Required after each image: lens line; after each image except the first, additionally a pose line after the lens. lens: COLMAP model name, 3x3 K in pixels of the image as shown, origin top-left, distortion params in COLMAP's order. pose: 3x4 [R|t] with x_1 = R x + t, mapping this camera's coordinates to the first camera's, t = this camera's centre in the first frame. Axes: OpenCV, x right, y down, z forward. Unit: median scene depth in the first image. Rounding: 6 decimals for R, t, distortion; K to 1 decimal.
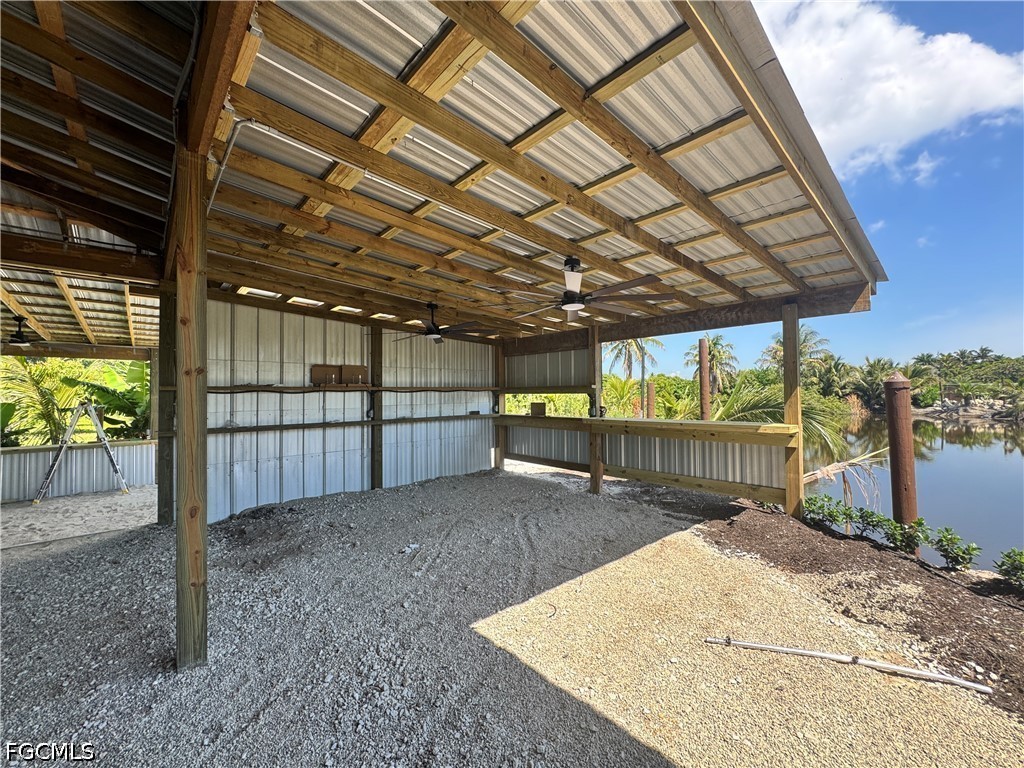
lens RADIAL K [[409.5, 0, 511.4], [0, 409.5, 387.0], [0, 0, 1]] dist [-0.007097, 0.000972]
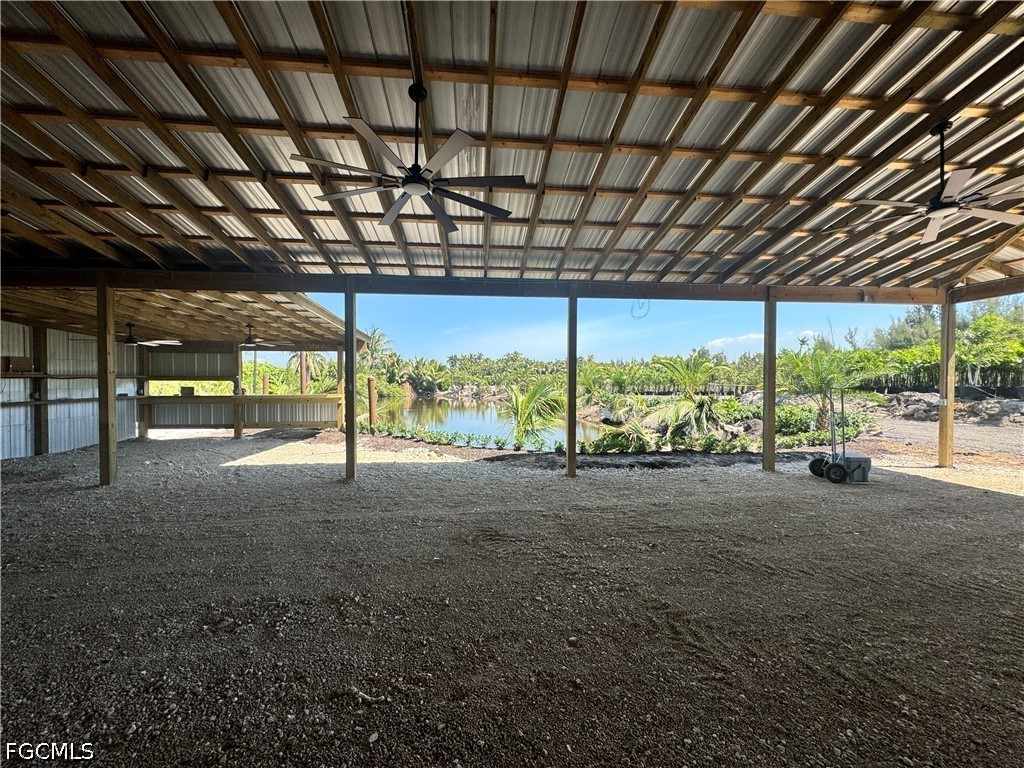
lens RADIAL K [[409.5, 0, 516.3], [0, 409.5, 383.9], [0, 0, 1]] dist [-0.007097, 0.000972]
pose [[0.593691, 0.001387, 0.804692, -0.445942], [-0.020796, 0.999691, 0.013620, -0.018008], [-0.804424, -0.024820, 0.593536, -0.878379]]
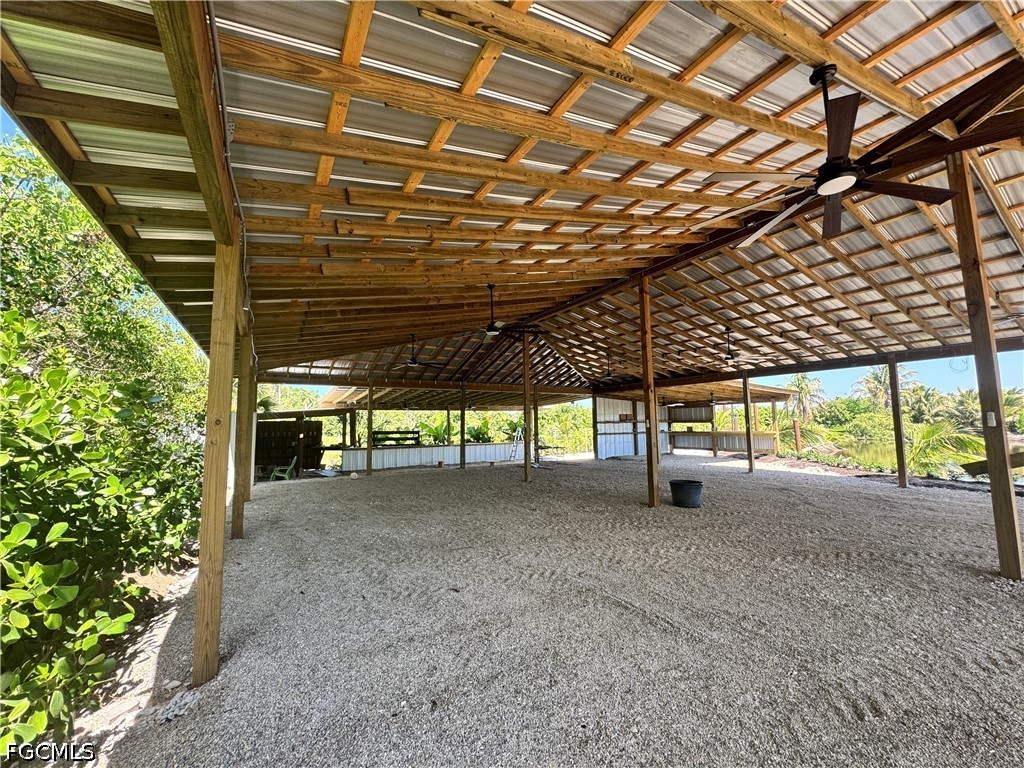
lens RADIAL K [[409.5, 0, 508.2], [0, 409.5, 385.9], [0, 0, 1]] dist [-0.007097, 0.000972]
pose [[0.979408, -0.022351, -0.200652, -0.610111], [0.007604, 0.997232, -0.073970, -0.041573], [0.201750, 0.070921, 0.976866, -2.066576]]
